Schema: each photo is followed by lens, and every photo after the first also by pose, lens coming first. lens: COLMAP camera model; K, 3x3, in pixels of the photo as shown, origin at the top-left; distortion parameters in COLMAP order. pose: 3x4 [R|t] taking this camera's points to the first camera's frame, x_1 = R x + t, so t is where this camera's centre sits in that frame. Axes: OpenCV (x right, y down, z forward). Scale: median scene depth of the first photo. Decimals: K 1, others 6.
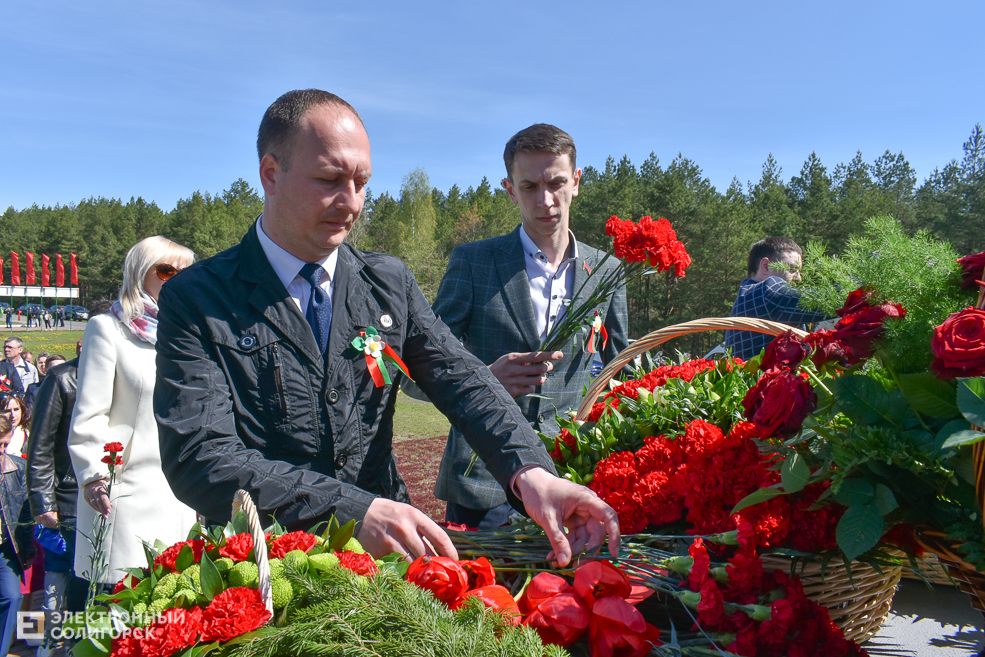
lens RADIAL K [[751.7, 0, 491.8], [0, 751.7, 326.2], [0, 0, 1]] dist [-0.019614, 0.012016]
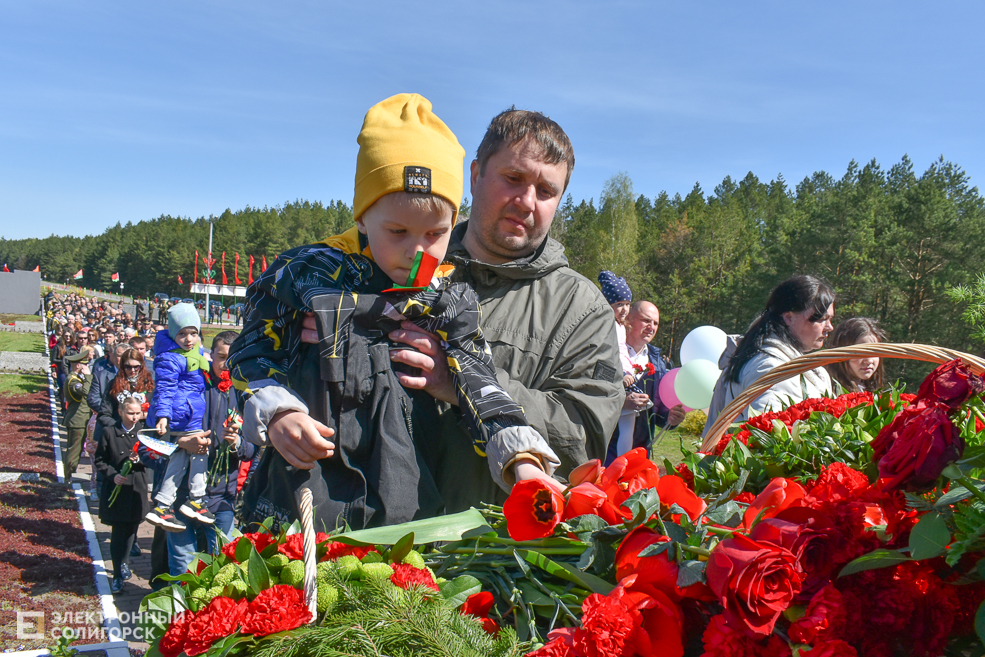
lens RADIAL K [[804.6, 0, 486.9], [0, 804.6, 390.6], [0, 0, 1]] dist [-0.011694, -0.001073]
pose [[0.966348, 0.070040, -0.247518, 0.107219], [-0.055773, 0.996377, 0.064199, 0.008806], [0.251118, -0.048234, 0.966754, 0.041963]]
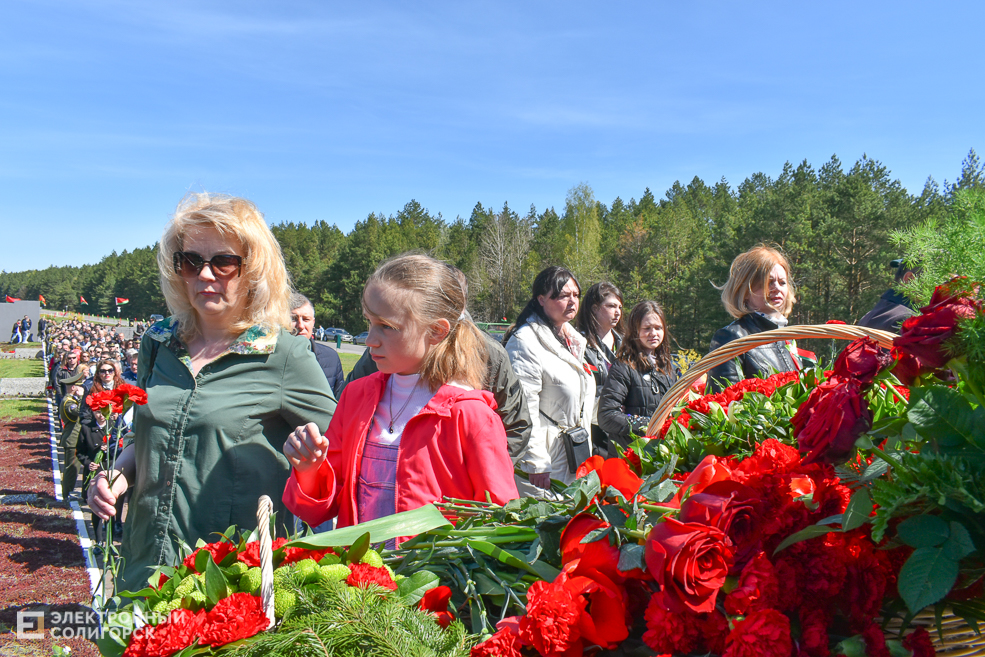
lens RADIAL K [[751.7, 0, 495.5], [0, 751.7, 328.9], [0, 0, 1]] dist [-0.019614, 0.012016]
pose [[0.976903, -0.003712, -0.213649, 0.139650], [0.000476, 0.999884, -0.015195, 0.007412], [0.213680, 0.014742, 0.976792, 0.059818]]
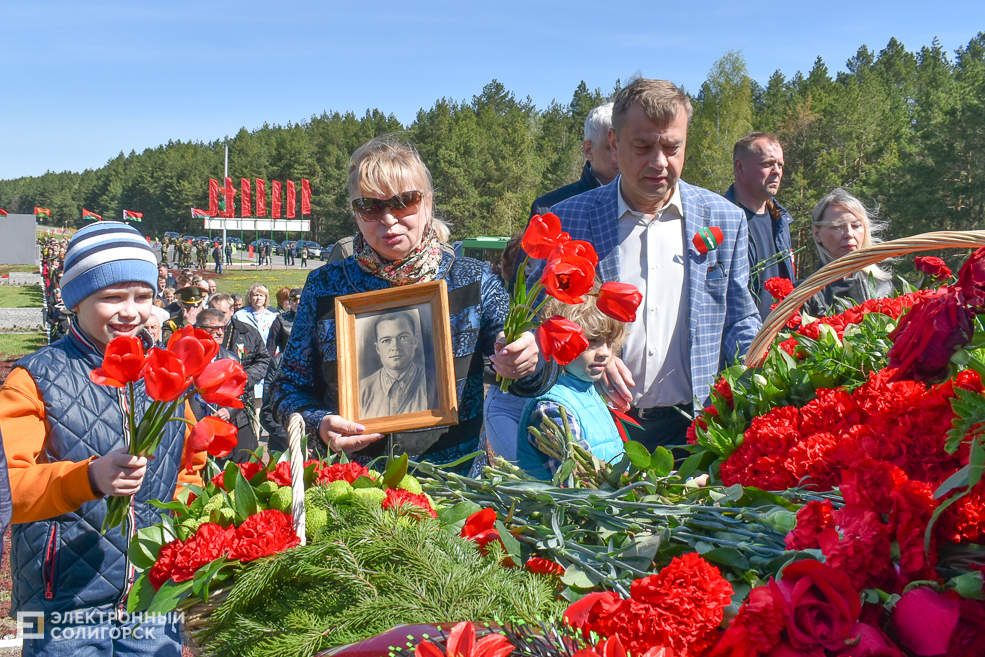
lens RADIAL K [[999.9, 0, 445.2], [0, 999.9, 287.6], [0, 0, 1]] dist [-0.021338, 0.000000]
pose [[0.931383, 0.014367, -0.363756, 0.212828], [-0.007195, 0.999752, 0.021064, 0.027833], [0.363969, -0.017002, 0.931256, -0.056876]]
